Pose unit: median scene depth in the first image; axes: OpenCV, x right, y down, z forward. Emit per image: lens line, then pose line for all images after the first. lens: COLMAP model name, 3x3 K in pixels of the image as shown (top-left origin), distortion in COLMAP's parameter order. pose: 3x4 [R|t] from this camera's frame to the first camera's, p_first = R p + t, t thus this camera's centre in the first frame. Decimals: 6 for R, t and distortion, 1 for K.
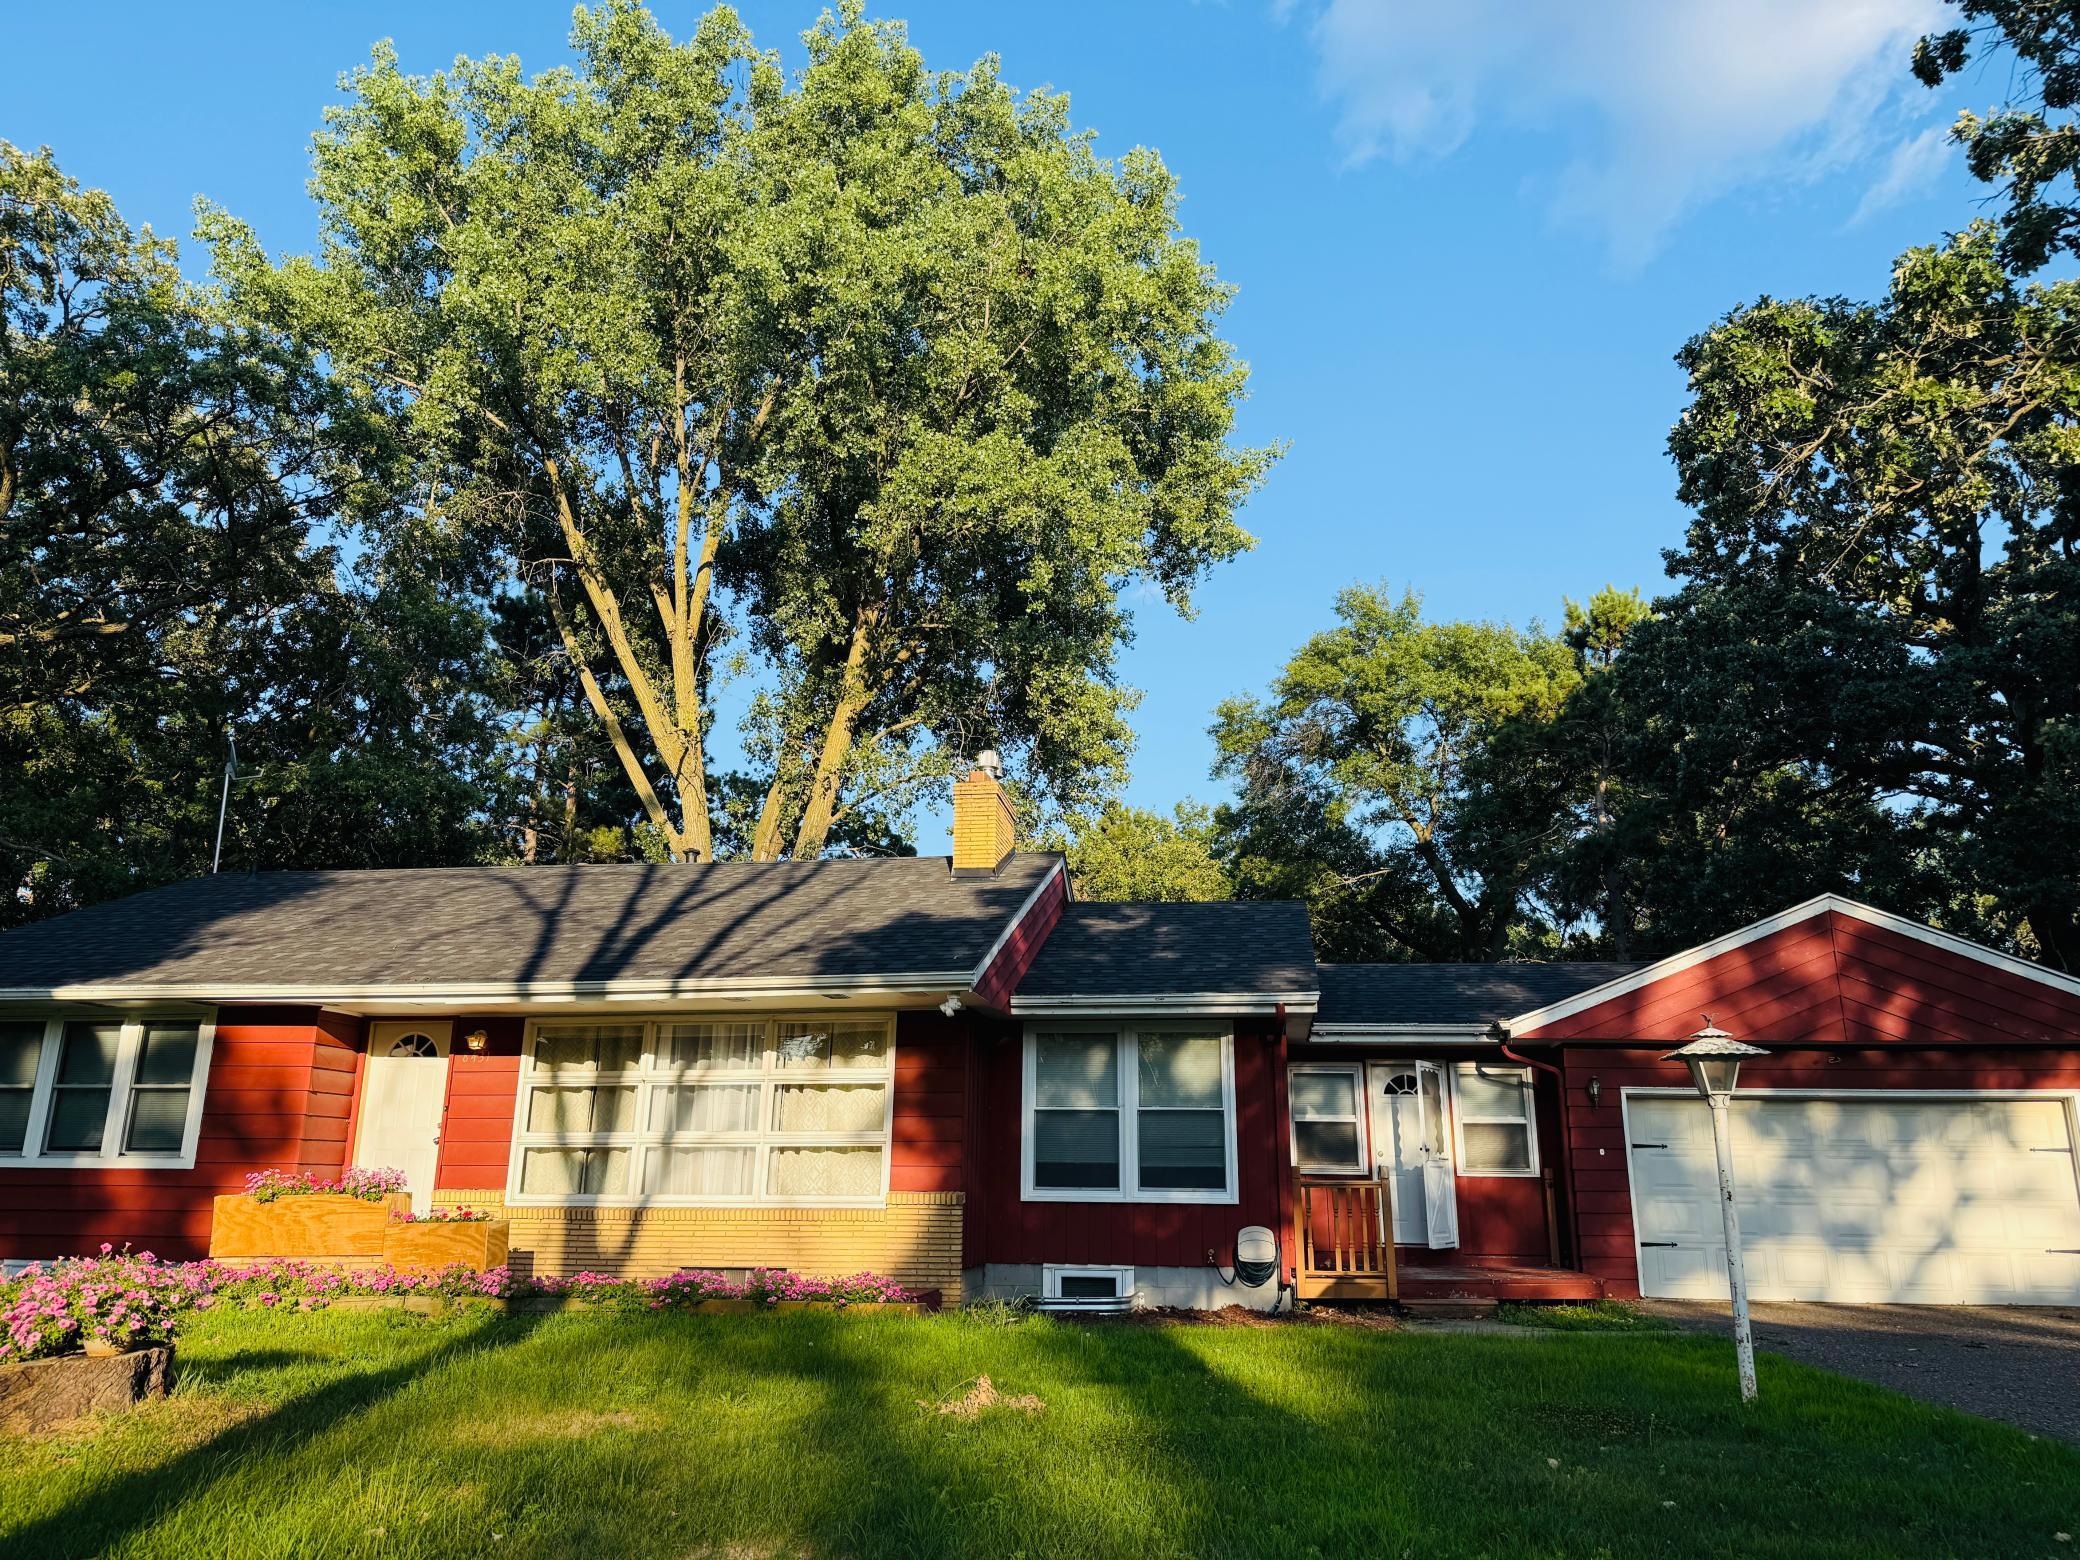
lens RADIAL K [[1443.3, 0, 1034.2], [0, 1443.3, 783.7], [0, 0, 1]] dist [0.089887, -0.105715]
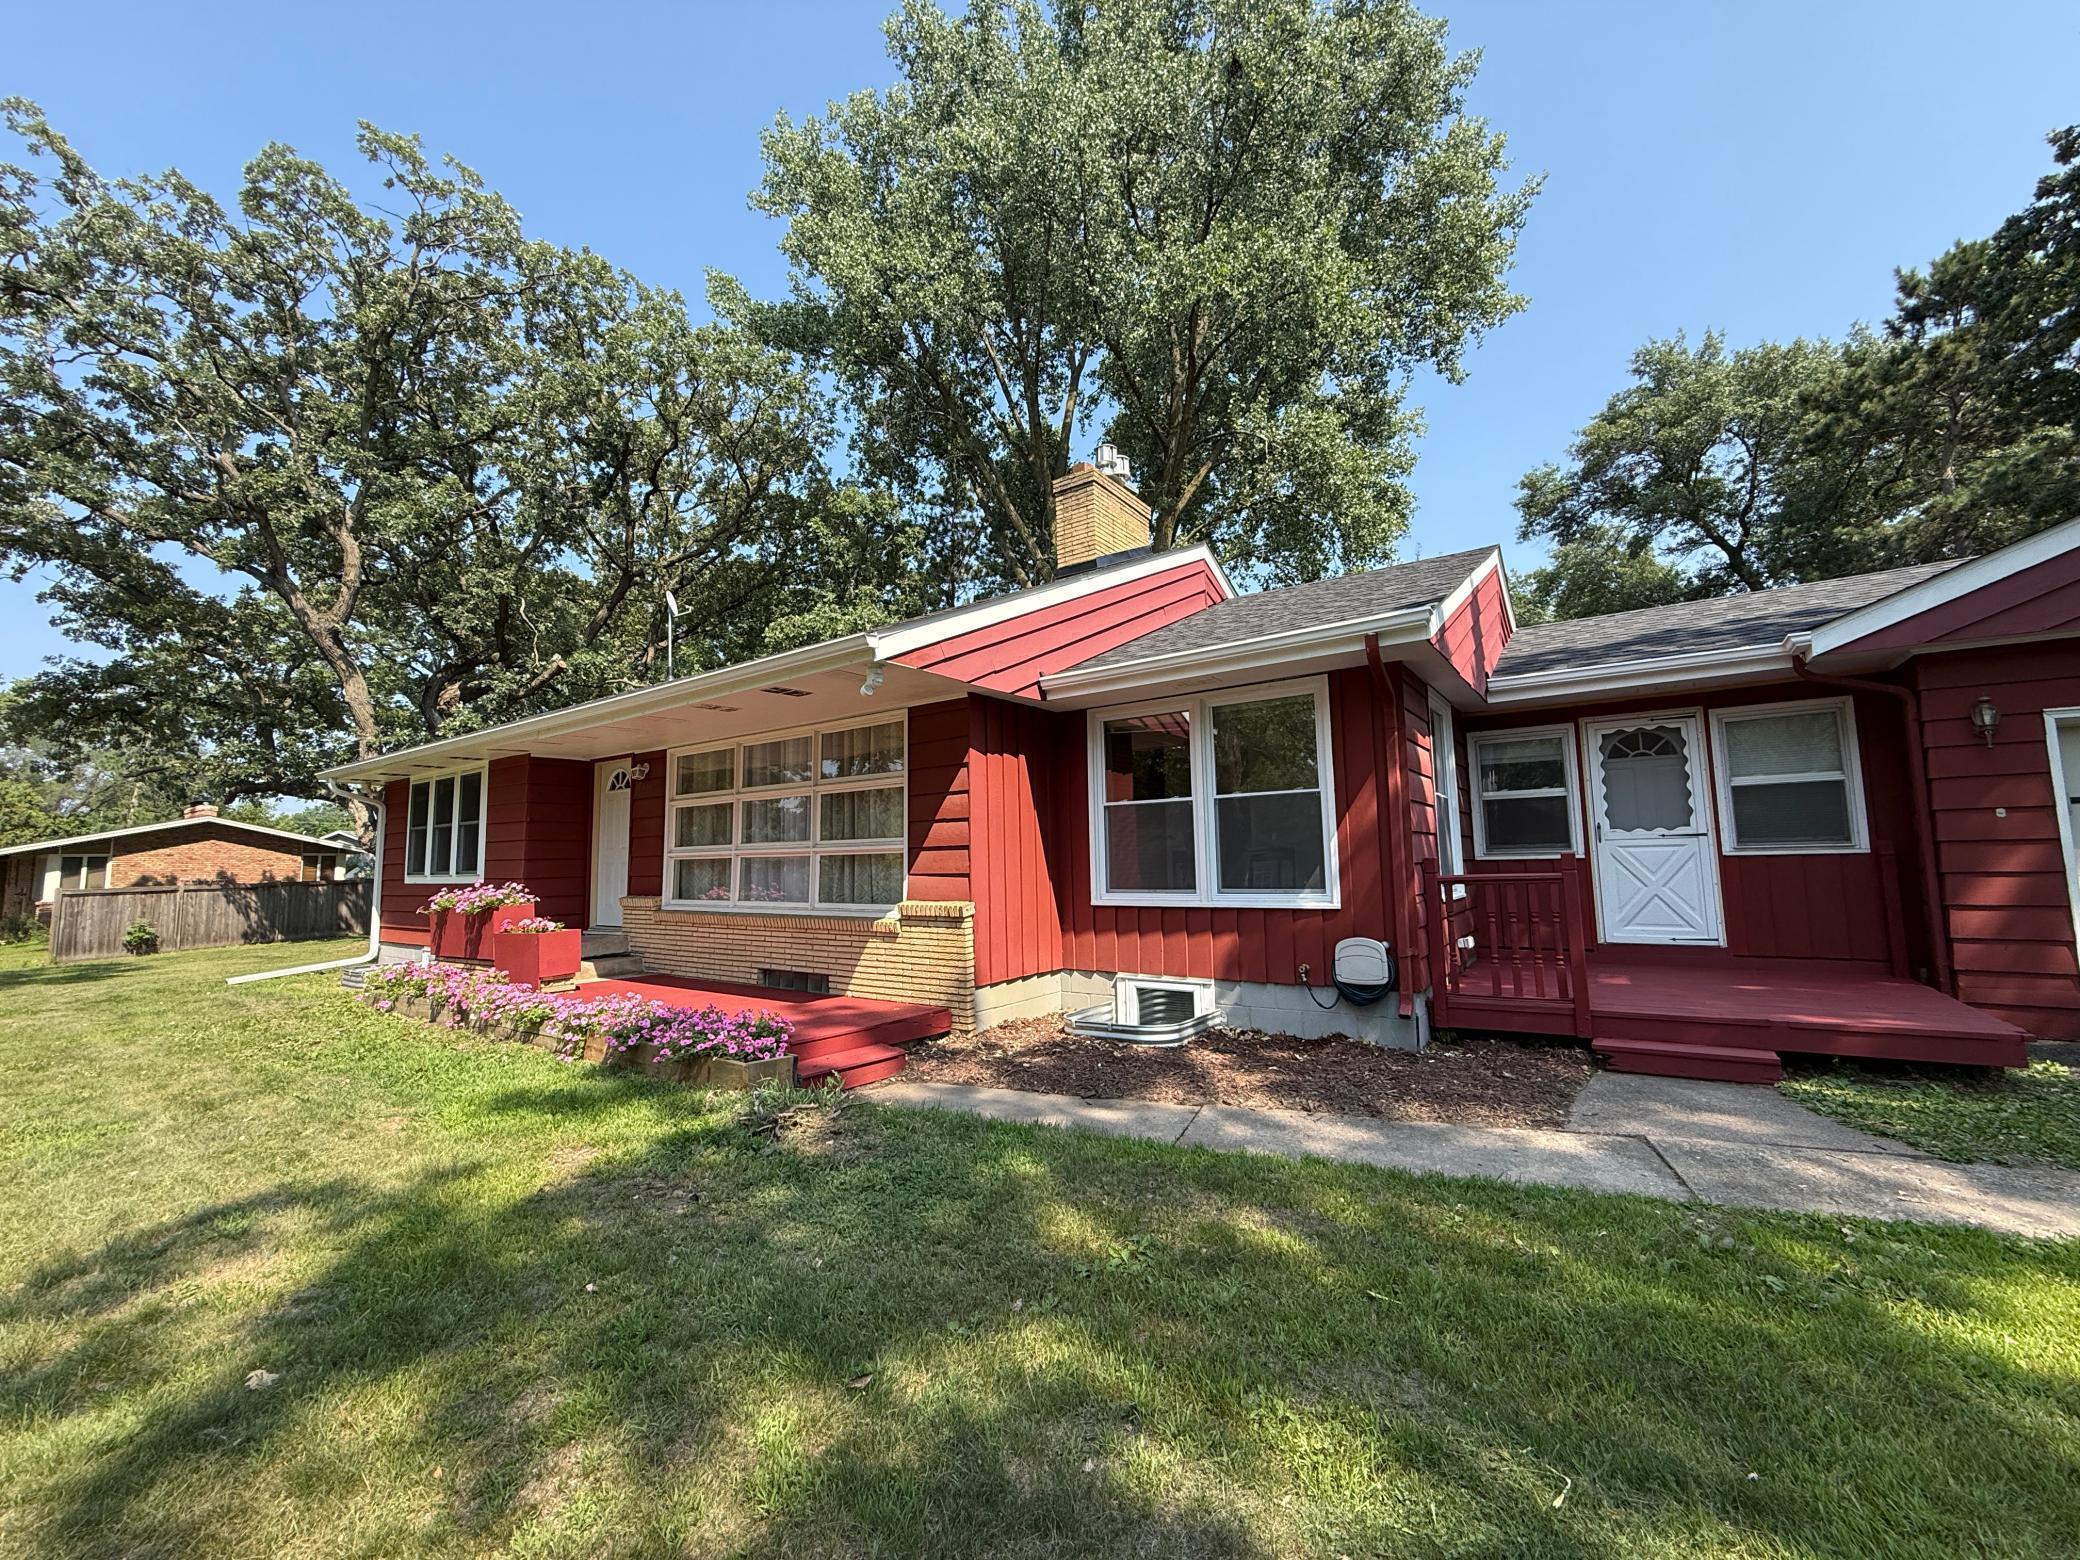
lens RADIAL K [[821.2, 0, 1035.2], [0, 821.2, 779.4], [0, 0, 1]] dist [0.000428, 0.000244]
pose [[0.891468, -0.072437, -0.447255, 0.134014], [0.148959, 0.979120, 0.138328, 0.095938], [0.427896, -0.189937, 0.883645, 0.389698]]
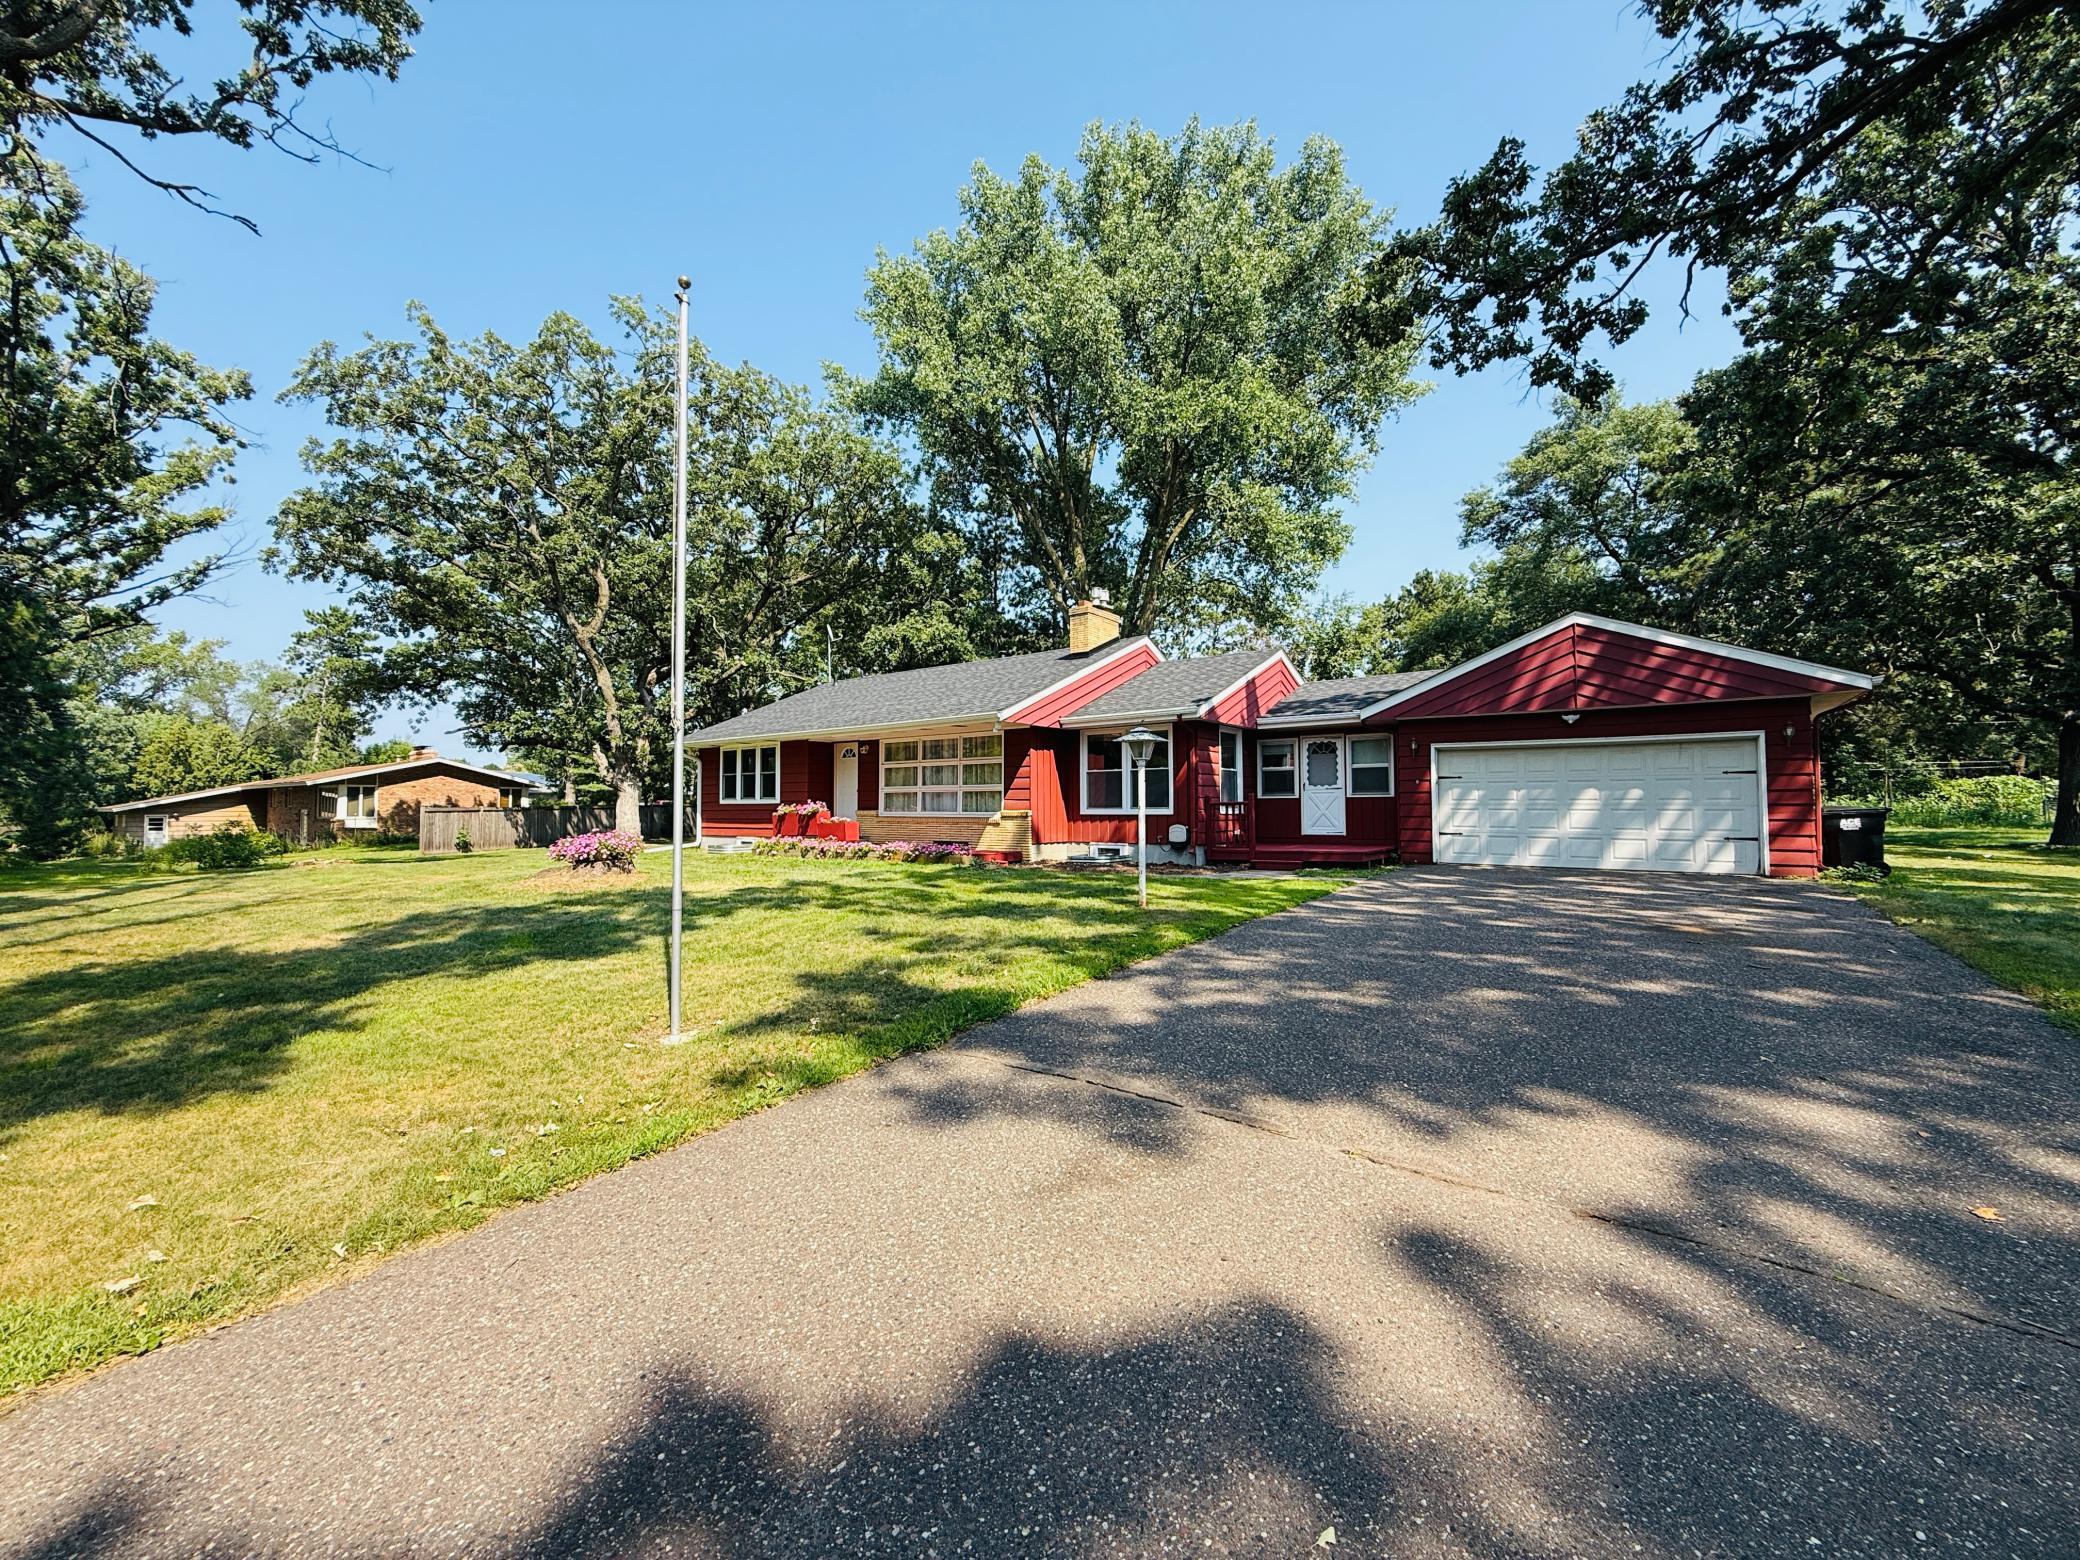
lens RADIAL K [[821.2, 0, 1035.2], [0, 821.2, 779.4], [0, 0, 1]] dist [0.000428, 0.000244]
pose [[0.877929, -0.028771, -0.477925, 0.350311], [0.139892, 0.970050, 0.198580, -0.003224], [0.457898, -0.241197, 0.855660, -0.018395]]
